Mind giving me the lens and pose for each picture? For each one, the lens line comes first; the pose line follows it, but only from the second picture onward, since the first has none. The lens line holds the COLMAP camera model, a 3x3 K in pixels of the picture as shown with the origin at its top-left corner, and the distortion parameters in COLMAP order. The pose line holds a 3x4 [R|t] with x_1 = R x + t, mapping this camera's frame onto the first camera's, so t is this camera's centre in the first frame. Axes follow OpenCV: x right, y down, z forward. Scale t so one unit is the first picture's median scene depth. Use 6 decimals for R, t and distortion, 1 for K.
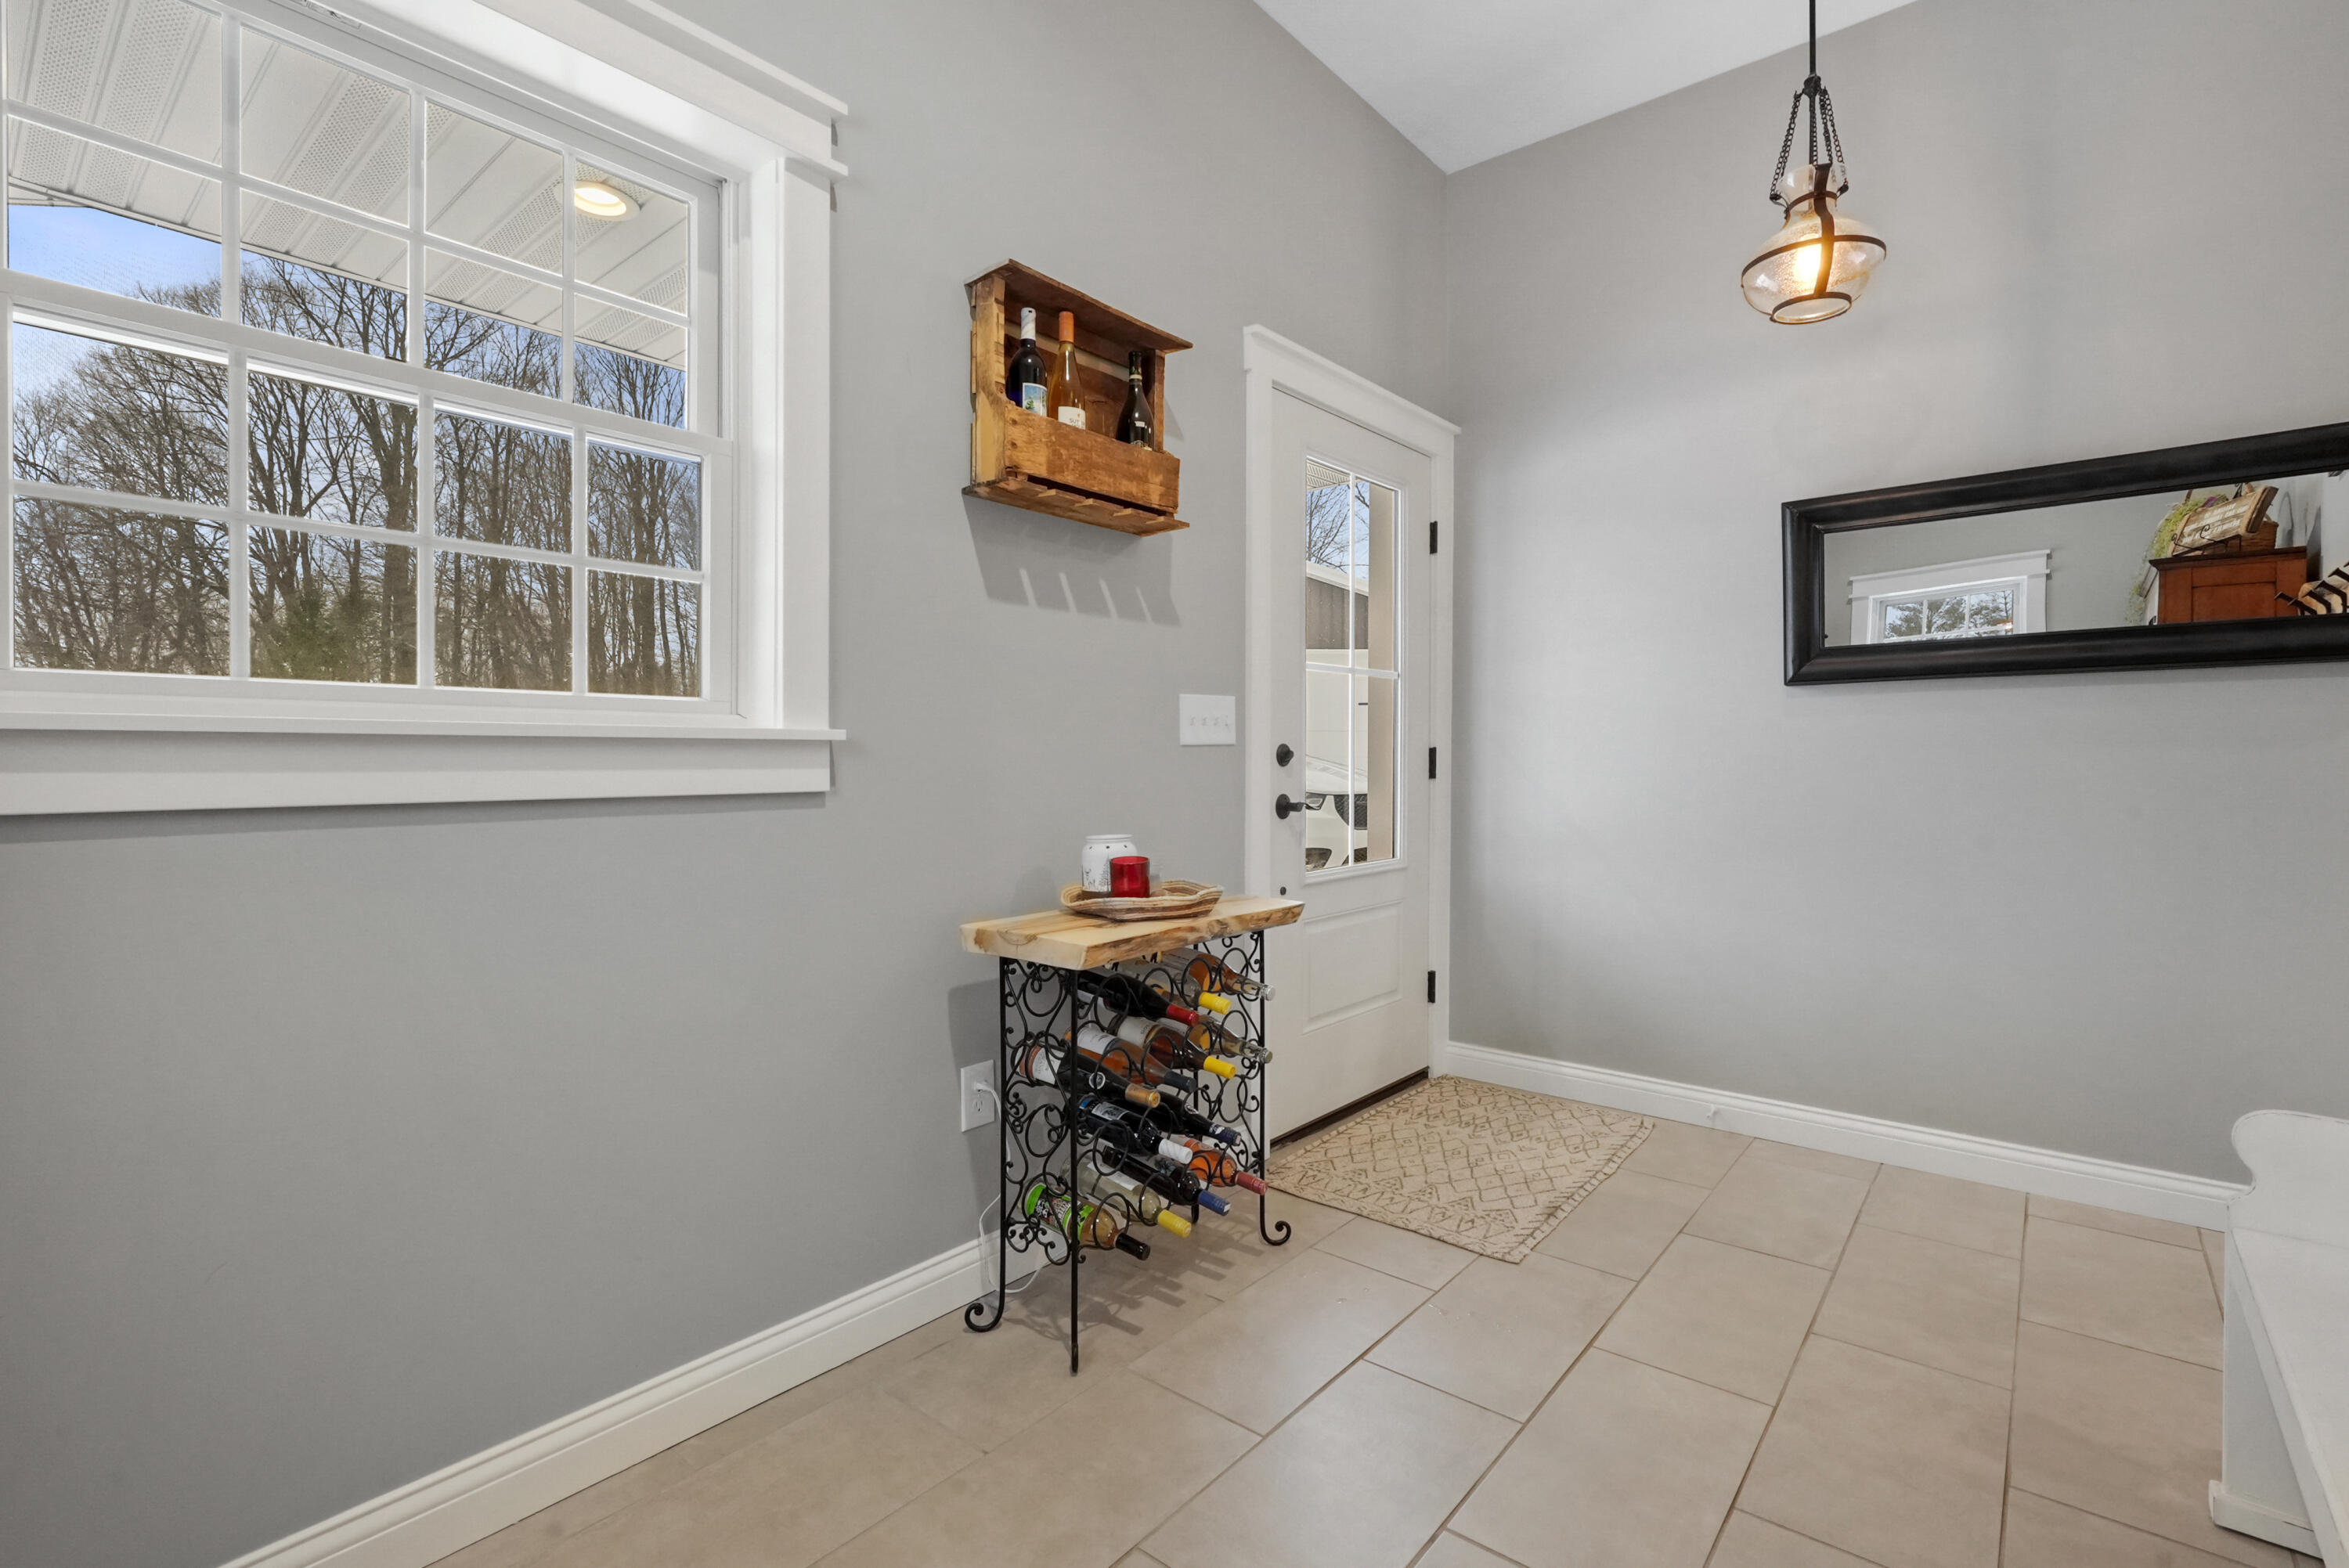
lens RADIAL K [[1070.9, 0, 1184.7], [0, 1070.9, 773.5], [0, 0, 1]] dist [0.002056, 0.000488]
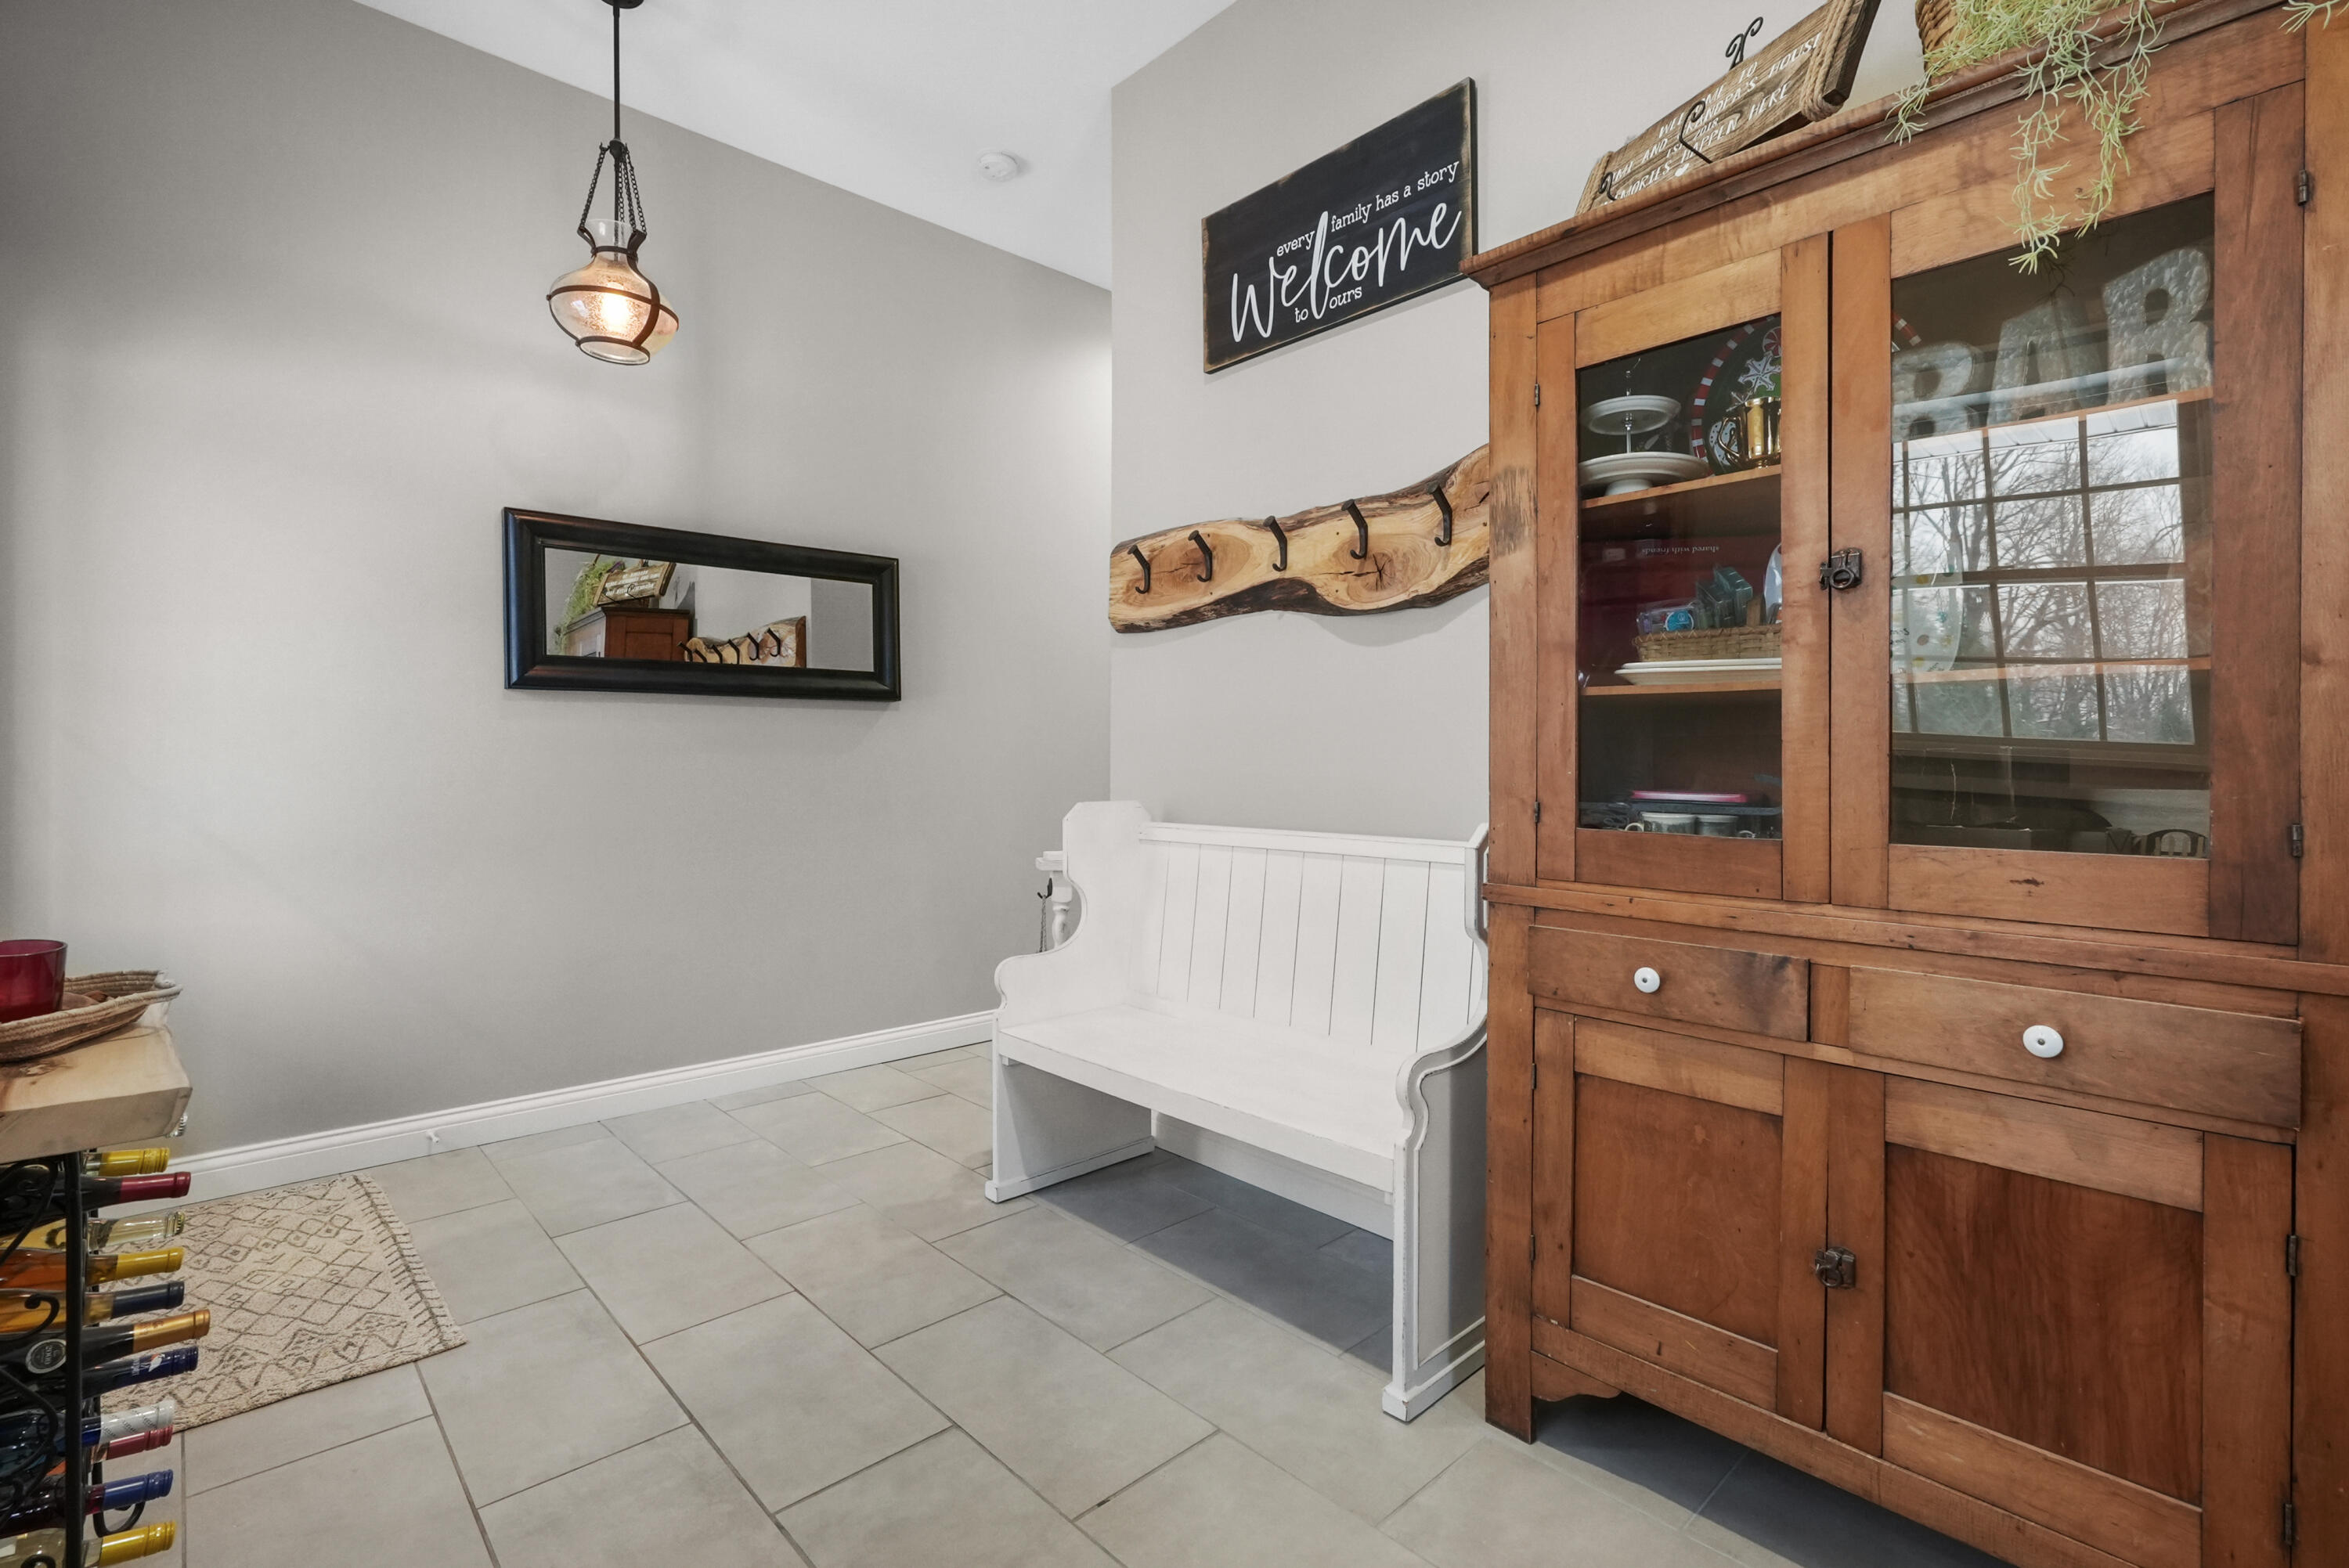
lens RADIAL K [[1054.1, 0, 1175.2], [0, 1054.1, 774.4], [0, 0, 1]] dist [-0.013543, 0.005706]
pose [[0.142391, -0.009402, 0.989766, -0.347224], [0.012808, 0.999889, 0.007655, 0.000122], [-0.989728, 0.011587, 0.142495, 0.243860]]
